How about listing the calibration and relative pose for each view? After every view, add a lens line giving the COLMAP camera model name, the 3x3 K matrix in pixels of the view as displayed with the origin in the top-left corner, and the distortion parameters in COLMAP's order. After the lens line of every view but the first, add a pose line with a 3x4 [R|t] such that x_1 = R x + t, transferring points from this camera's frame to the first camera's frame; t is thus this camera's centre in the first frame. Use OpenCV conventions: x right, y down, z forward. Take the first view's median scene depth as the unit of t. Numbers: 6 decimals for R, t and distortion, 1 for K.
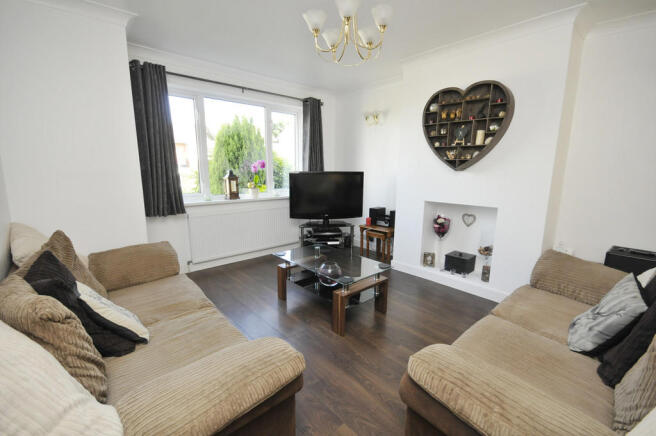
lens RADIAL K [[289.1, 0, 329.6], [0, 289.1, 220.2], [0, 0, 1]] dist [-0.005639, -0.000384]
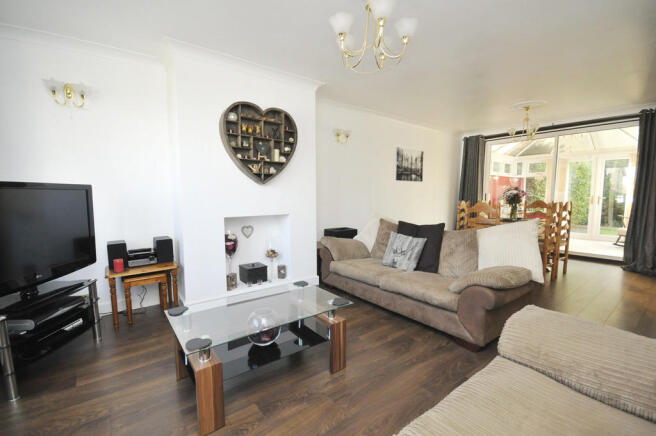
lens RADIAL K [[289.1, 0, 328.3], [0, 289.1, 219.7], [0, 0, 1]] dist [-0.005639, -0.000384]
pose [[0.046127, -0.091365, 0.994749, -0.594881], [0.179281, 0.980397, 0.081733, -0.083307], [-0.982716, 0.174570, 0.061603, 0.703417]]
